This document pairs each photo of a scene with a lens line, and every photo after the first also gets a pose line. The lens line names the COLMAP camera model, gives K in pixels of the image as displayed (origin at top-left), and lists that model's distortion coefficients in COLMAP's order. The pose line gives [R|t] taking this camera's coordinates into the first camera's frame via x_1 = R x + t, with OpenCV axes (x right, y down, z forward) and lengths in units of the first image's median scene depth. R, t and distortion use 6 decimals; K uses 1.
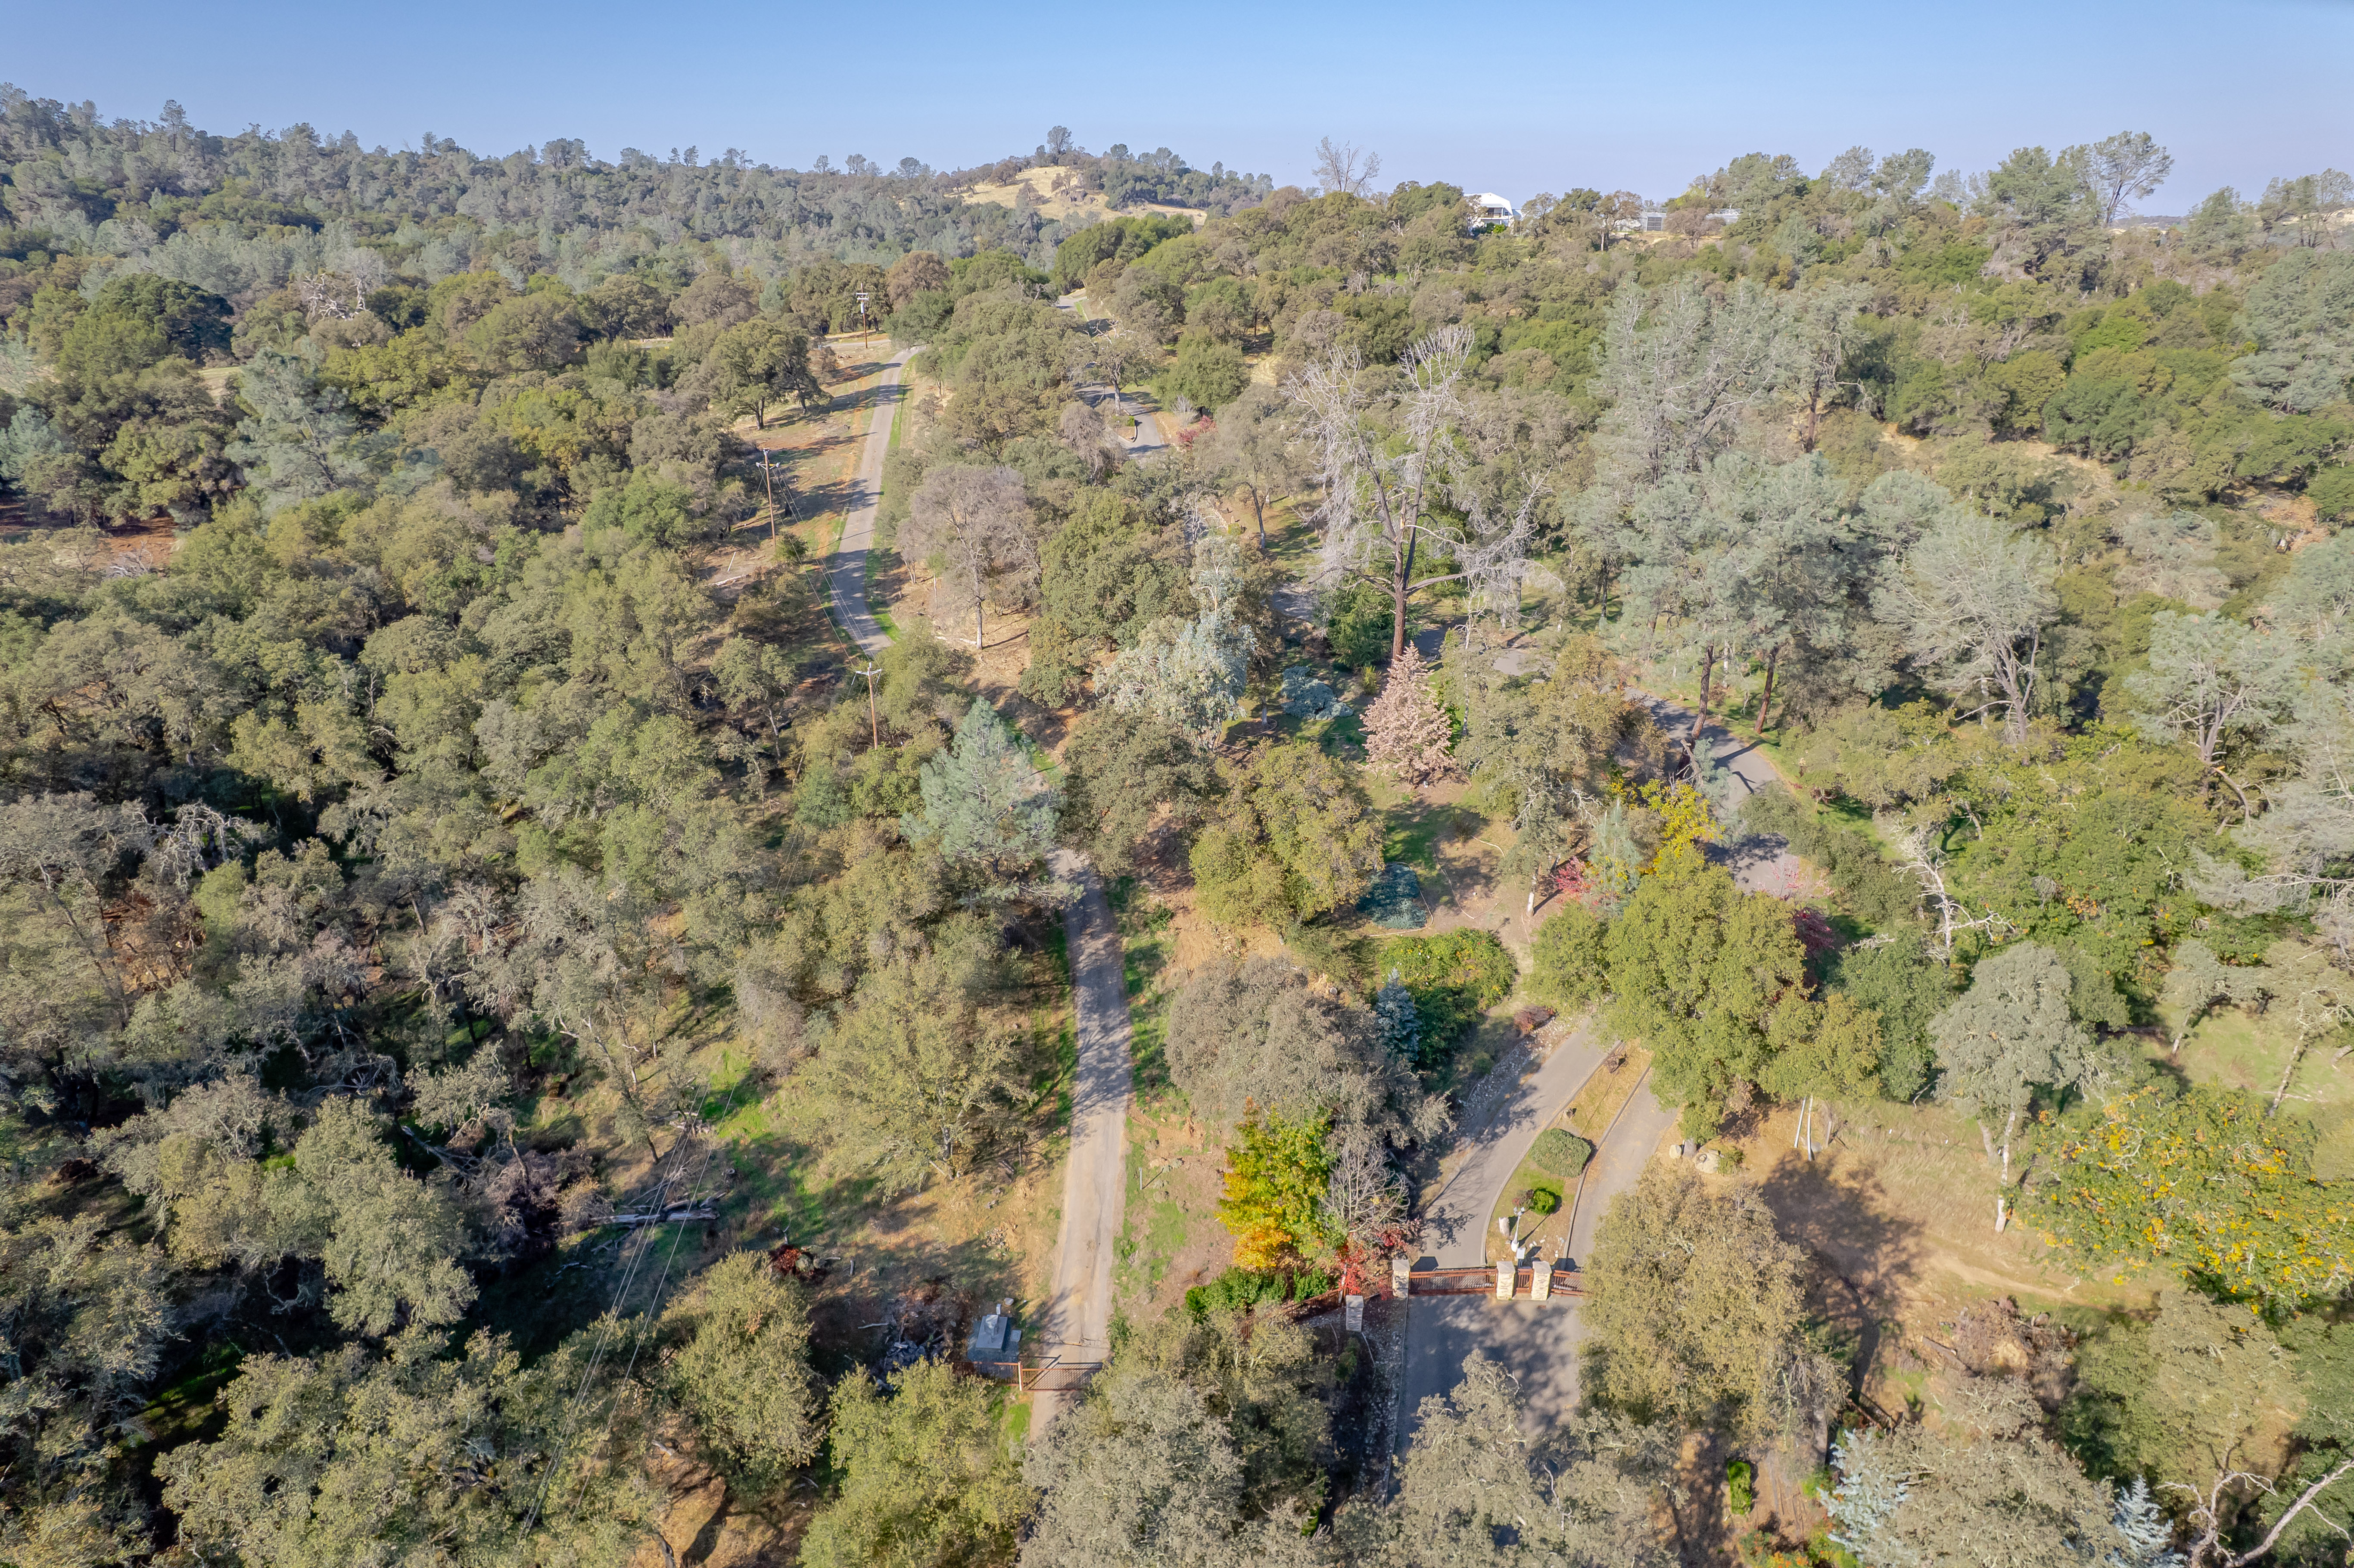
lens RADIAL K [[1526.3, 0, 1168.2], [0, 1526.3, 780.6], [0, 0, 1]] dist [-0.076906, 0.077569]
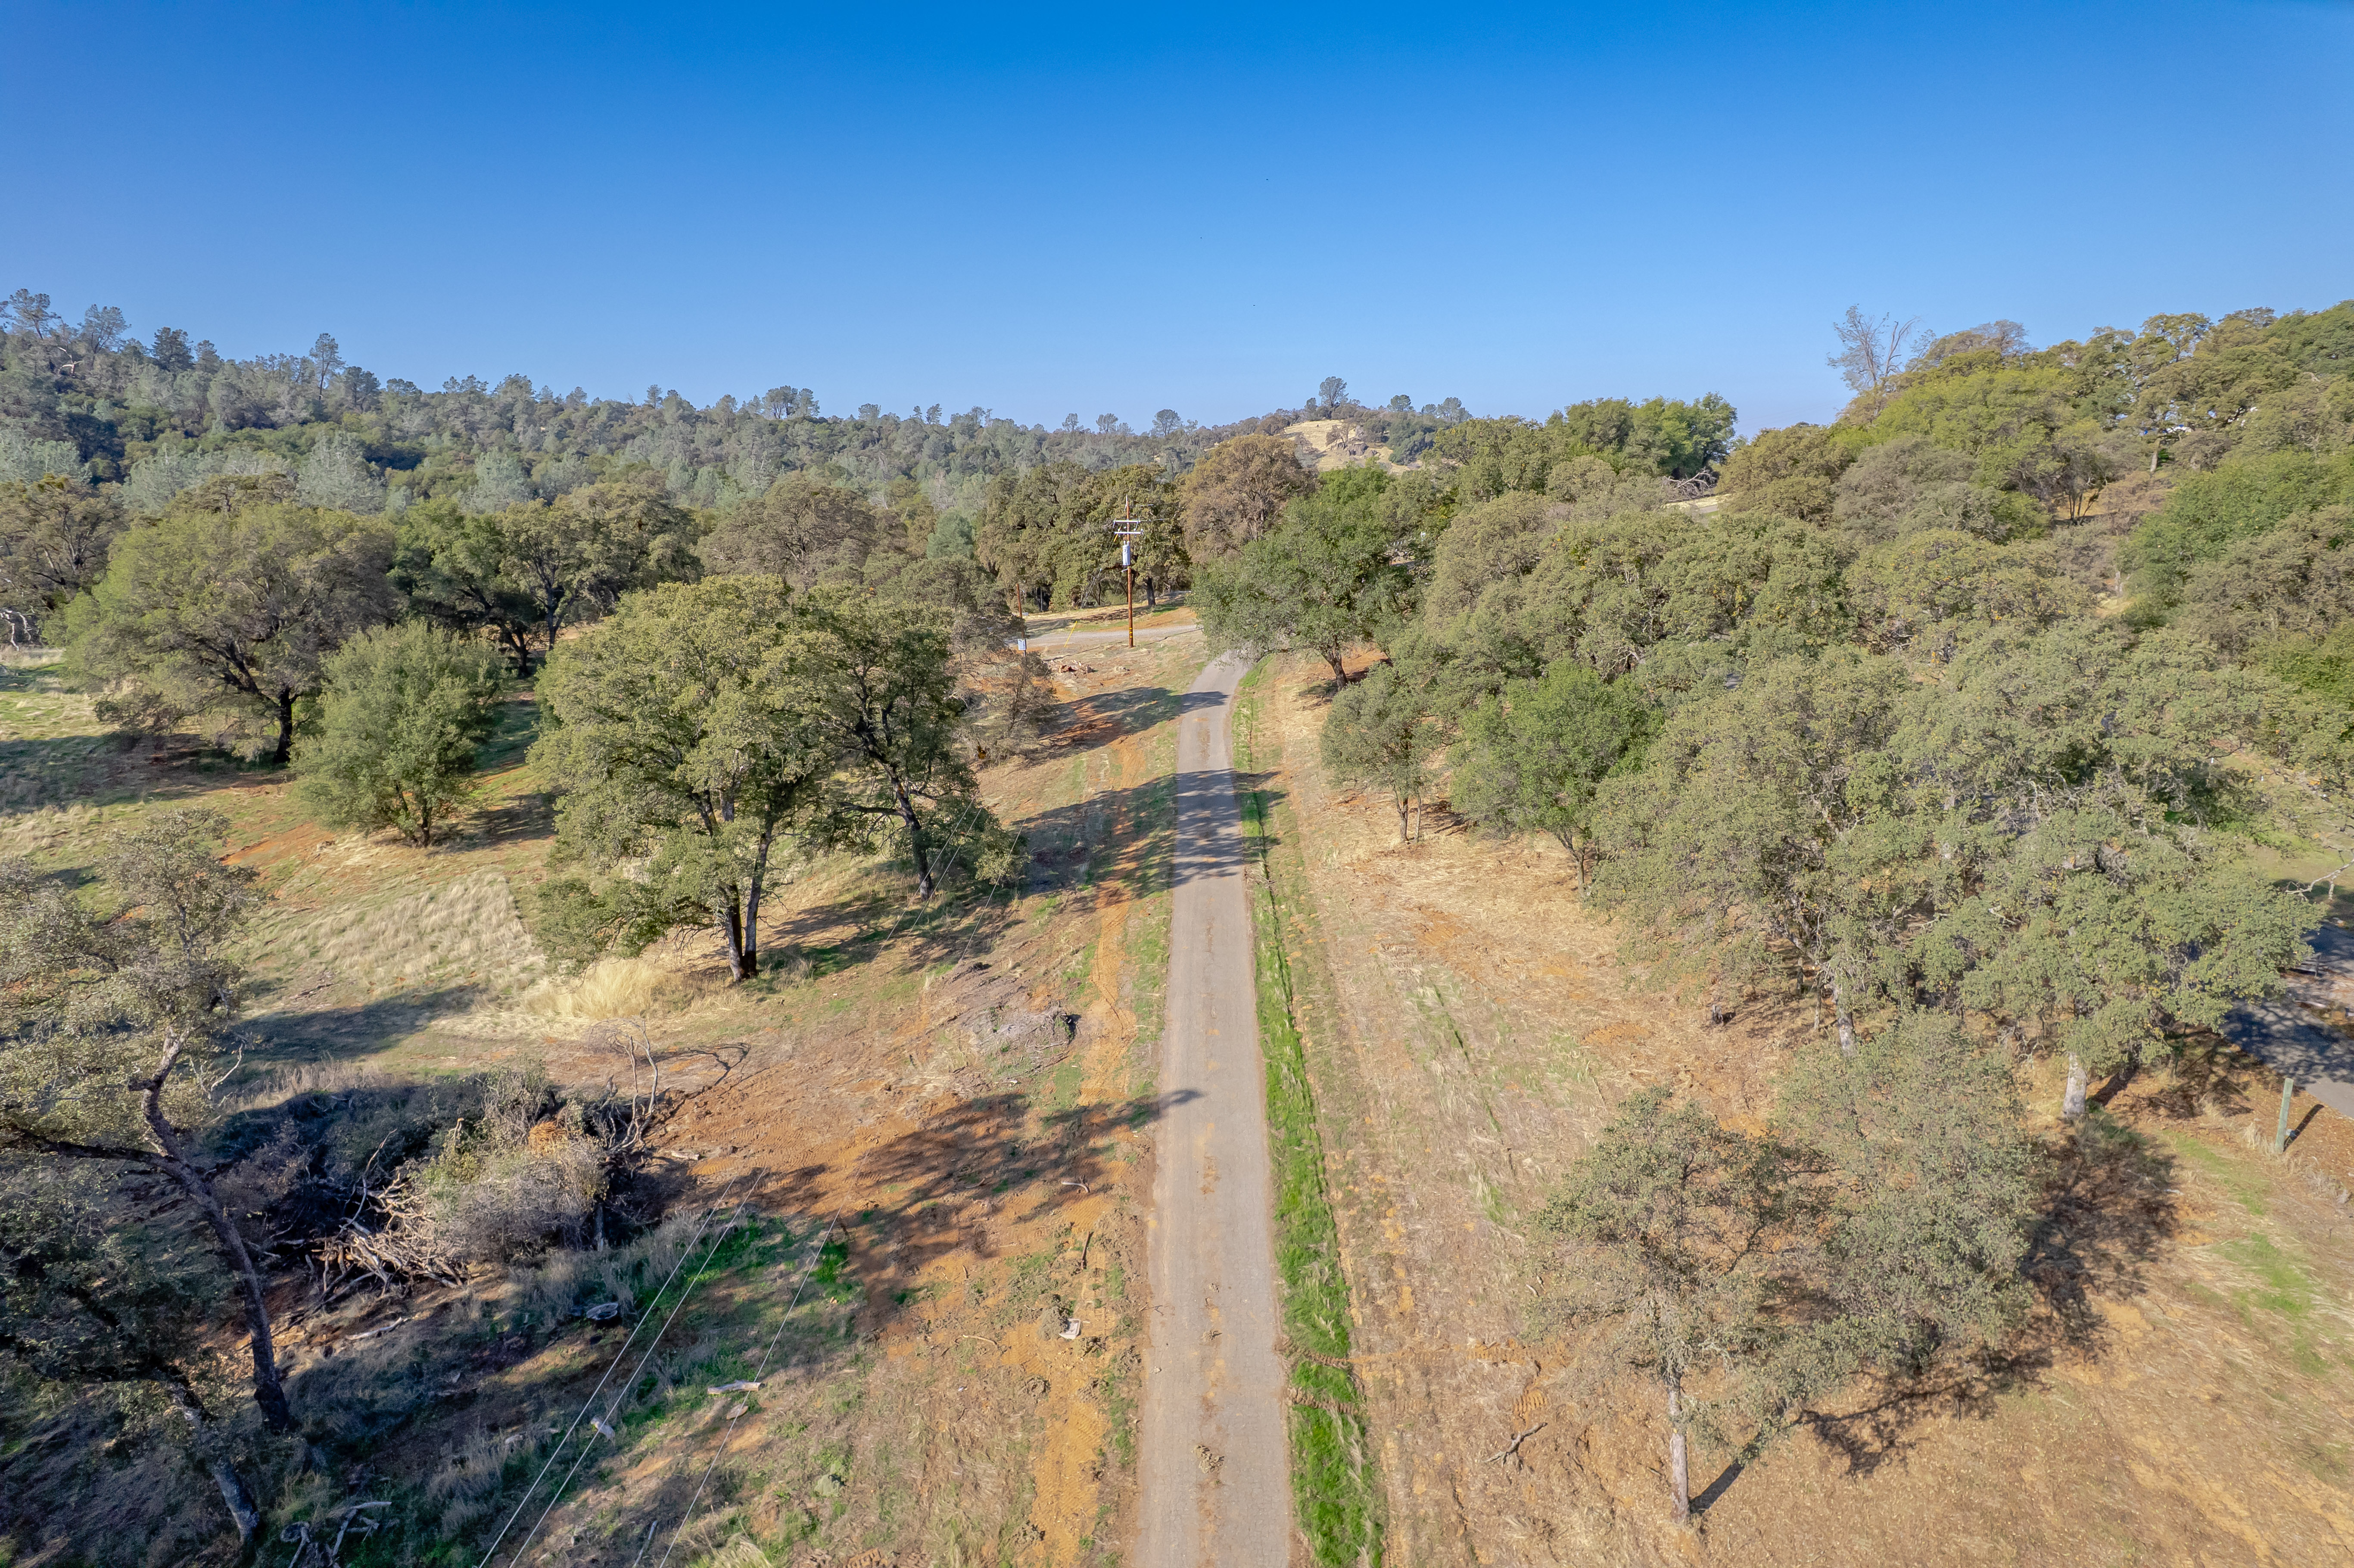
lens RADIAL K [[1526.9, 0, 1167.8], [0, 1526.9, 781.6], [0, 0, 1]] dist [-0.069849, 0.067847]
pose [[0.988852, 0.022014, -0.147268, -0.247611], [-0.046444, 0.985271, -0.164575, -0.353013], [0.141476, 0.169580, 0.975309, 1.169073]]
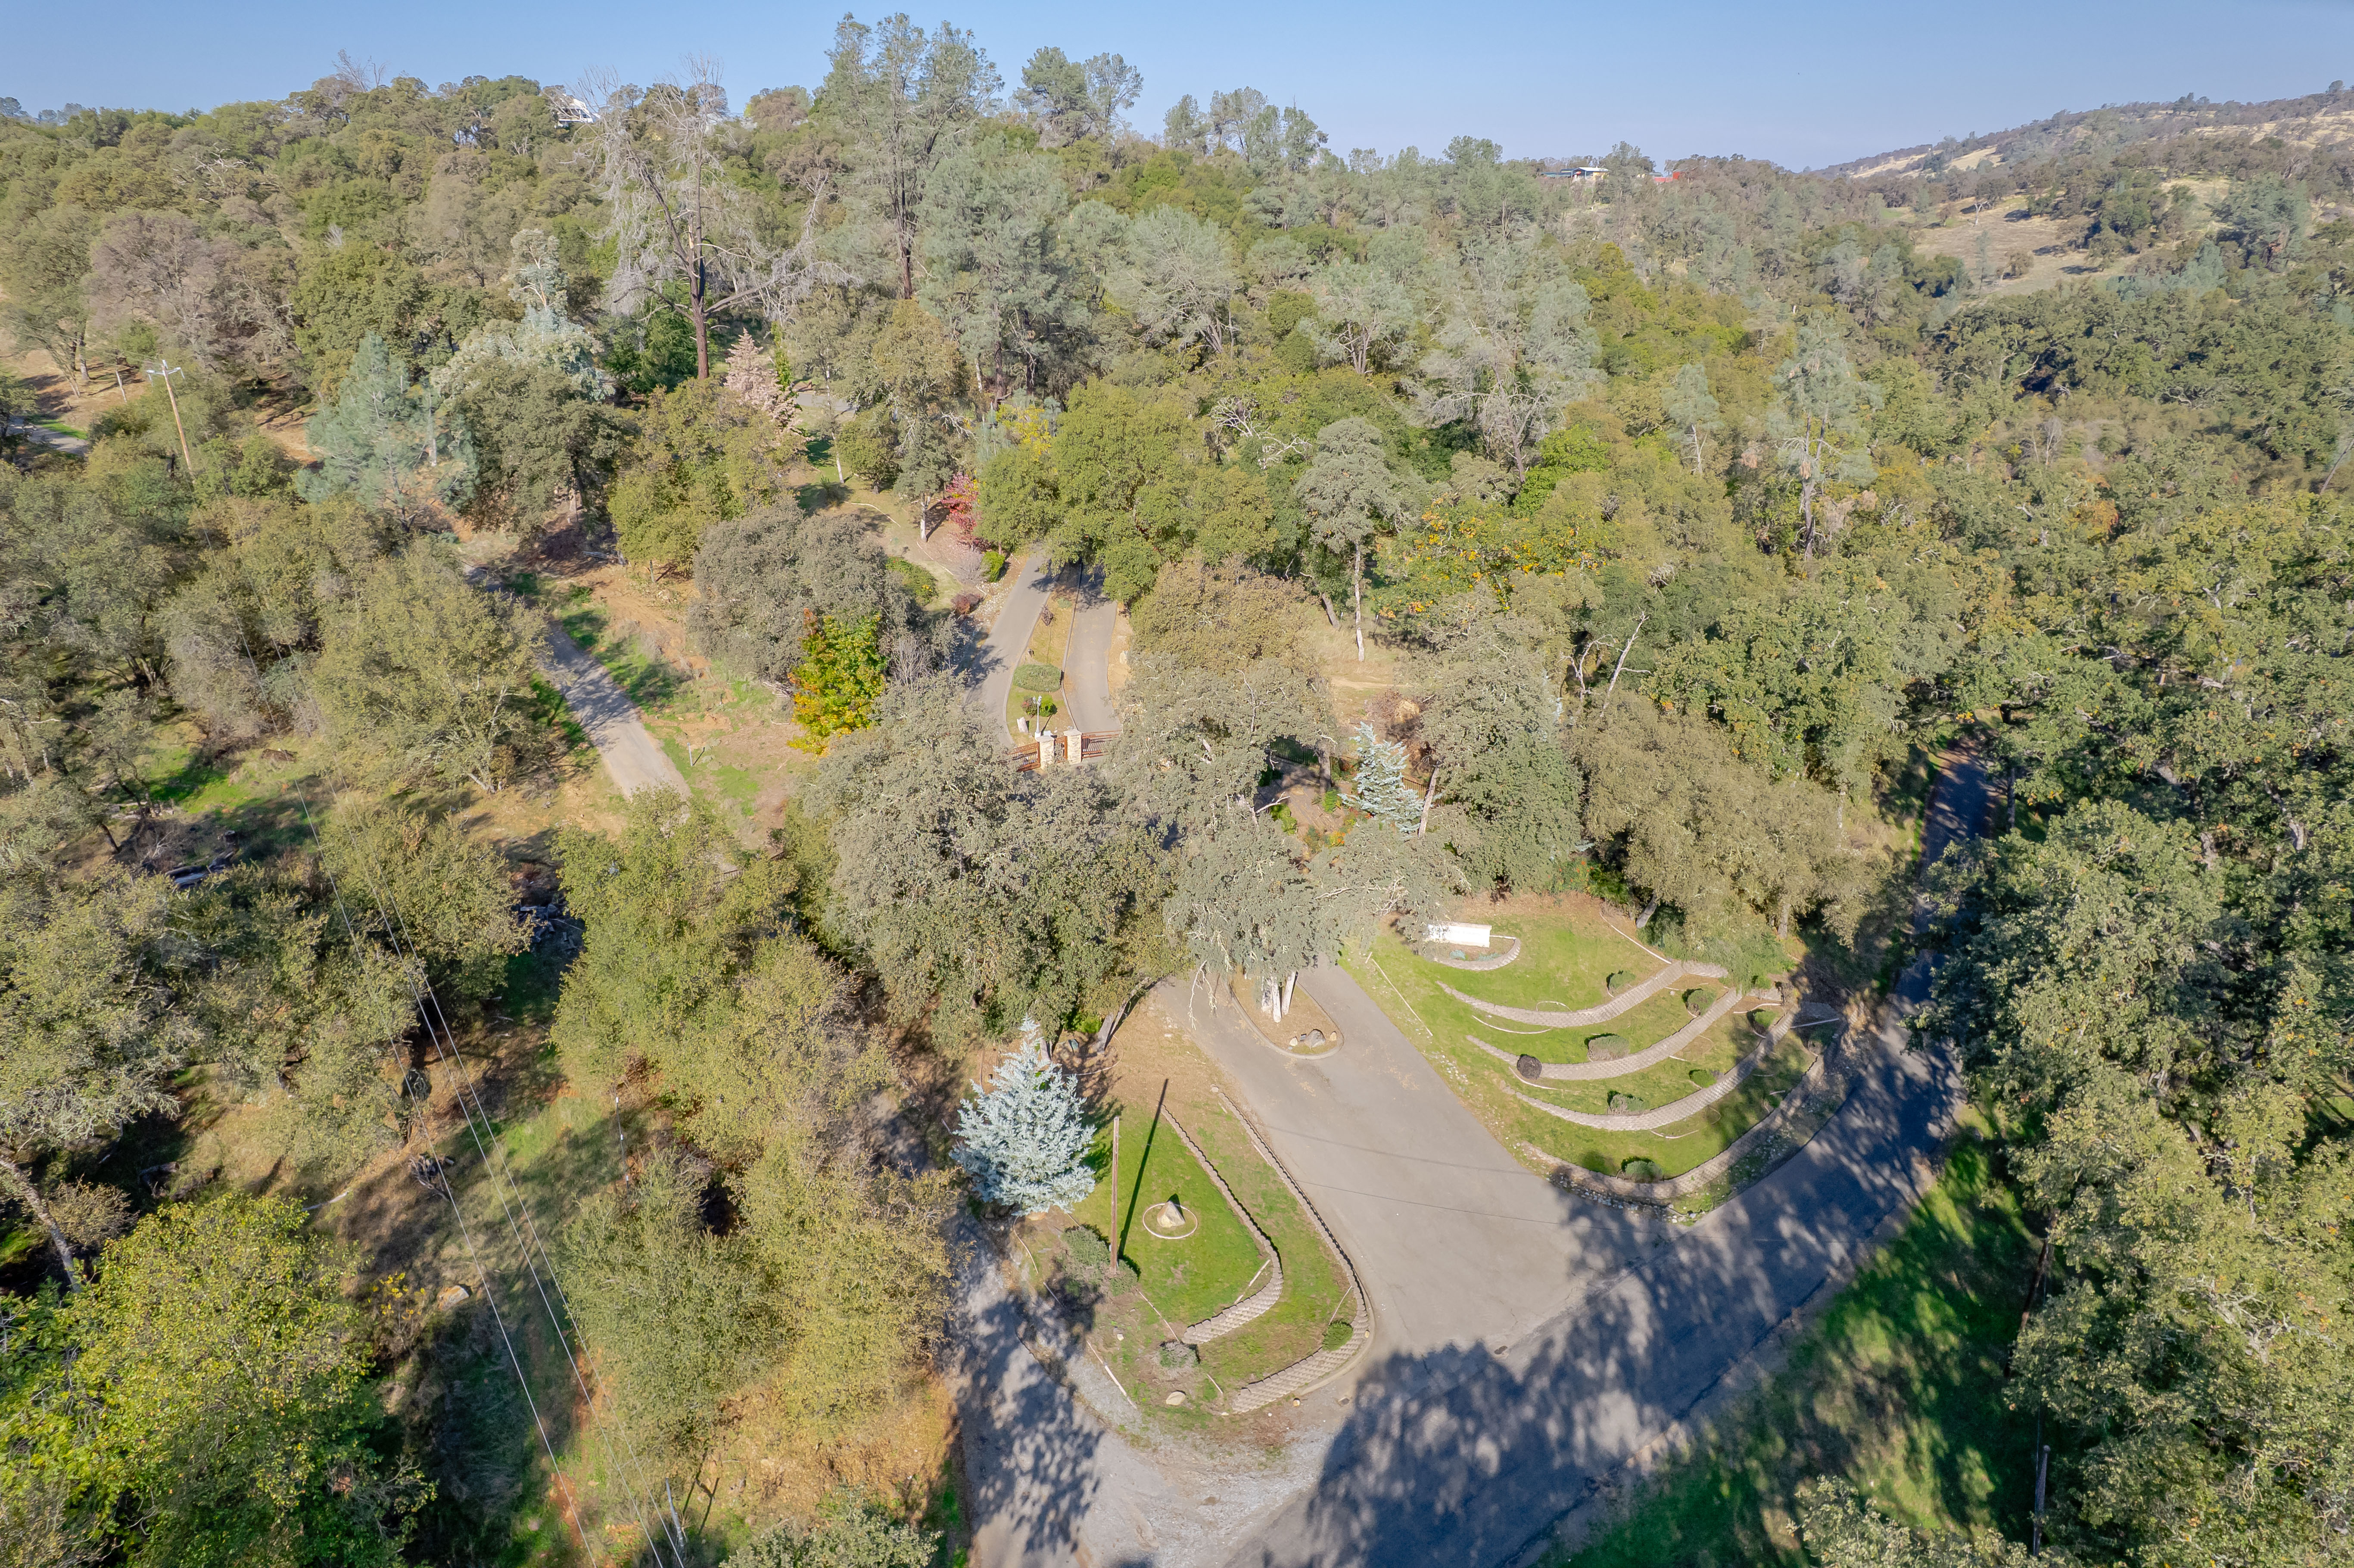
lens RADIAL K [[1526.9, 0, 1167.8], [0, 1526.9, 781.6], [0, 0, 1]] dist [-0.069849, 0.067847]
pose [[0.822527, -0.208523, 0.529120, -0.165619], [0.208037, 0.976197, 0.061316, 0.161650], [-0.529311, 0.059642, 0.846329, -0.004858]]
